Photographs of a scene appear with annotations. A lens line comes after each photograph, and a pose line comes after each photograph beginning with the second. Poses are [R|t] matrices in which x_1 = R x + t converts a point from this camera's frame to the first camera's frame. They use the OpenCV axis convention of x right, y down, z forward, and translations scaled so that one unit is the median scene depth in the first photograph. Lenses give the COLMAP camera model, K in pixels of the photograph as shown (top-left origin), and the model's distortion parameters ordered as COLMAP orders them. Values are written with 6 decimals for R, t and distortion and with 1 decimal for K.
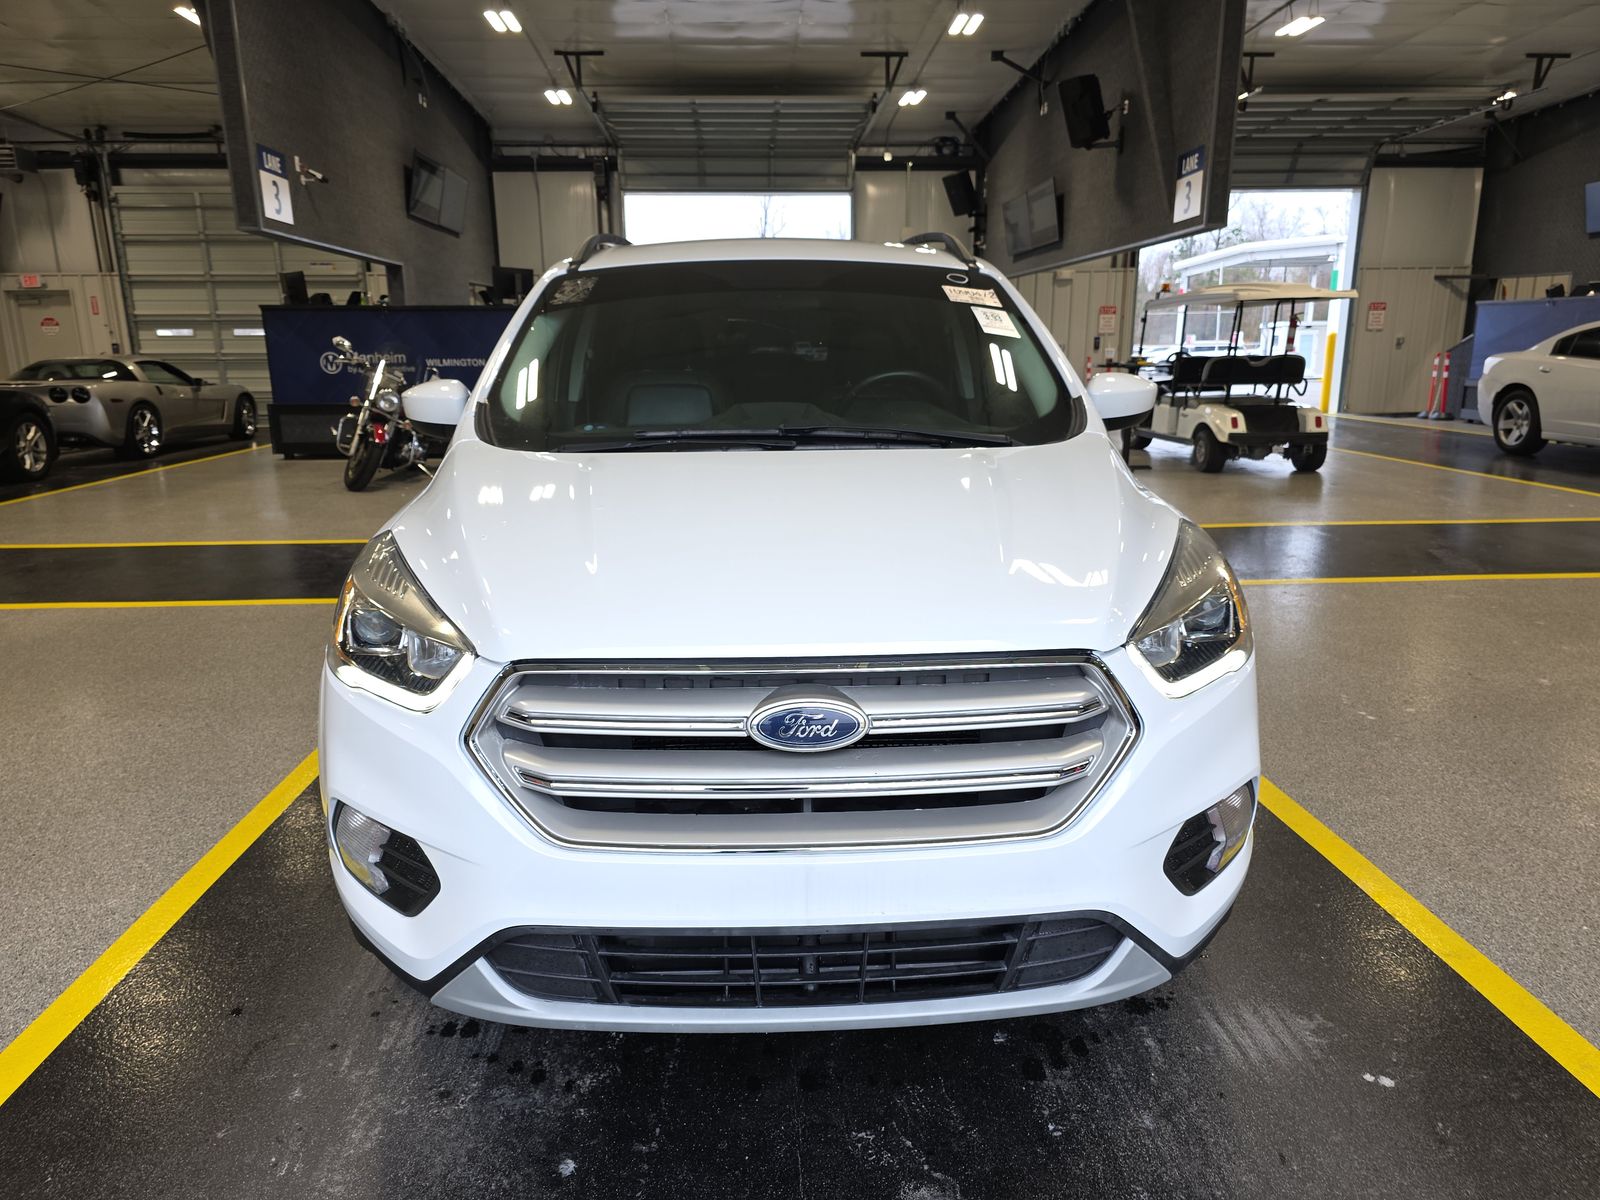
lens RADIAL K [[1068.3, 0, 792.2], [0, 1068.3, 617.4], [0, 0, 1]] dist [0.015718, -0.023069]
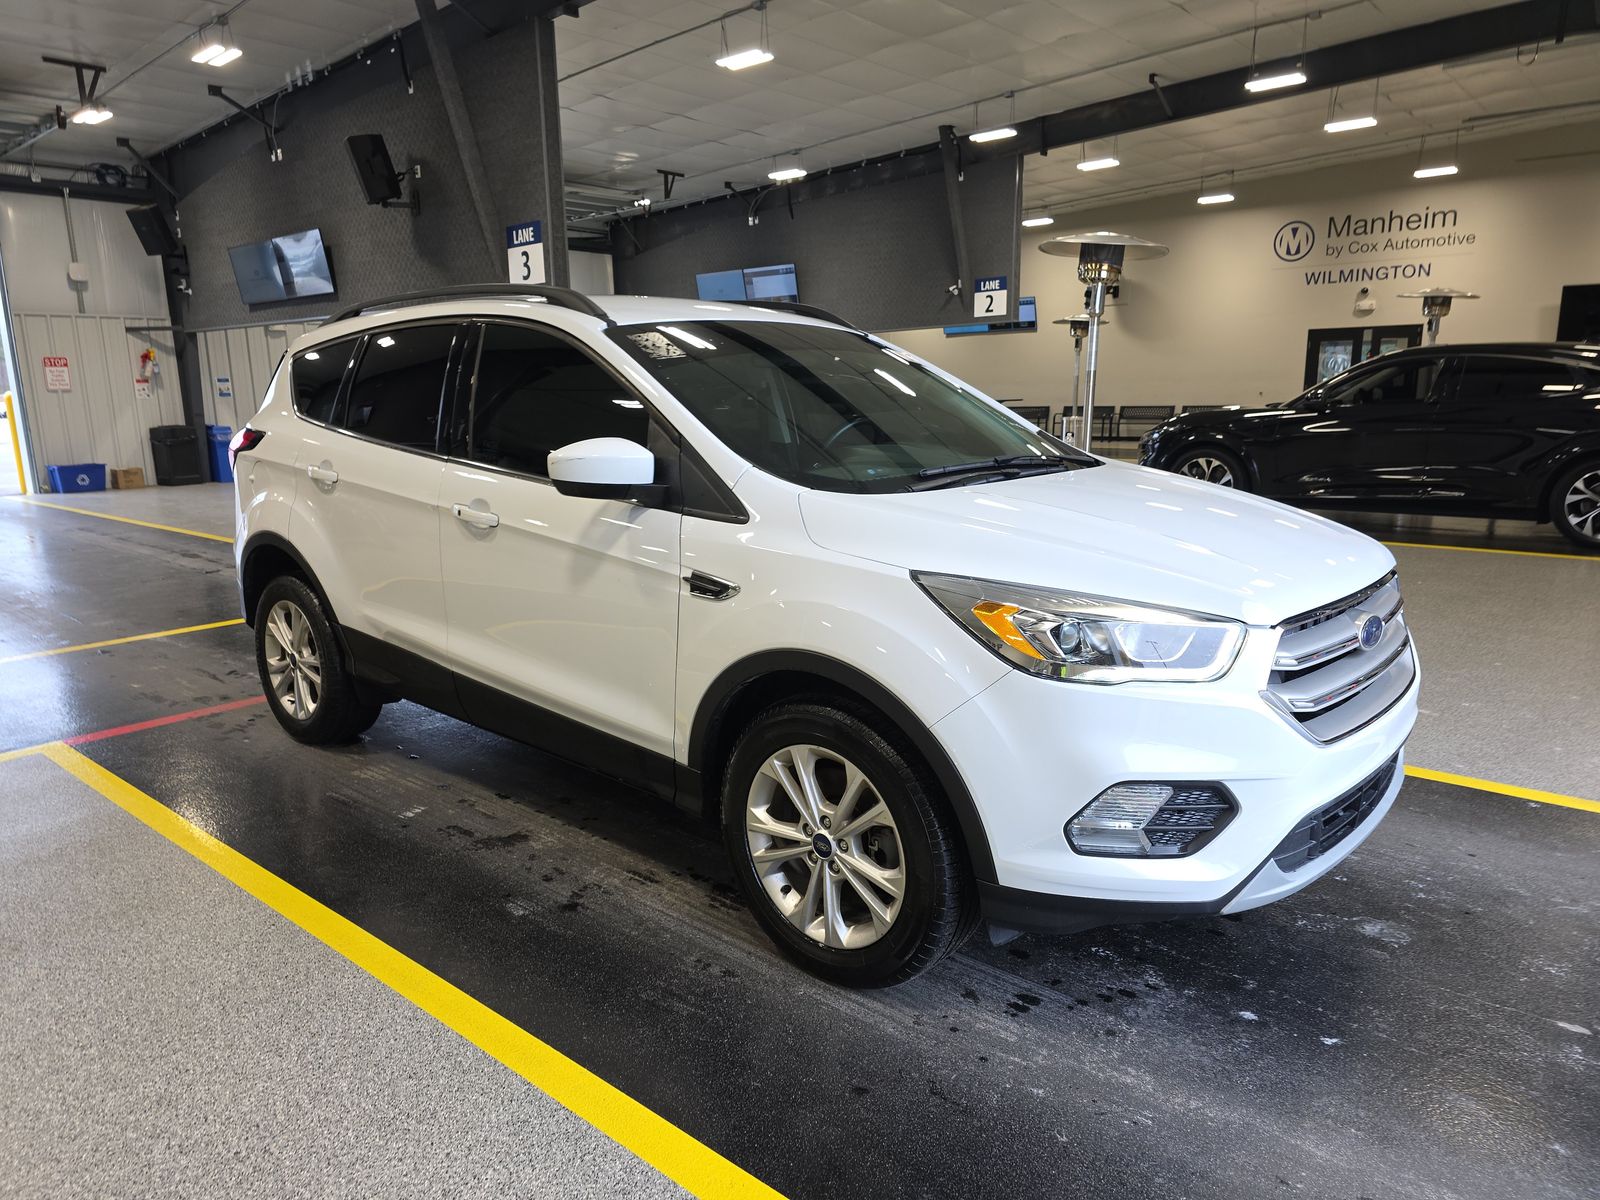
lens RADIAL K [[1068.3, 0, 788.8], [0, 1068.3, 611.6], [0, 0, 1]] dist [0.015718, -0.023069]
pose [[0.702895, -0.140849, 0.697208, -0.163787], [0.178021, 0.983838, 0.019280, -0.010936], [-0.688656, 0.110566, 0.716609, 0.044679]]
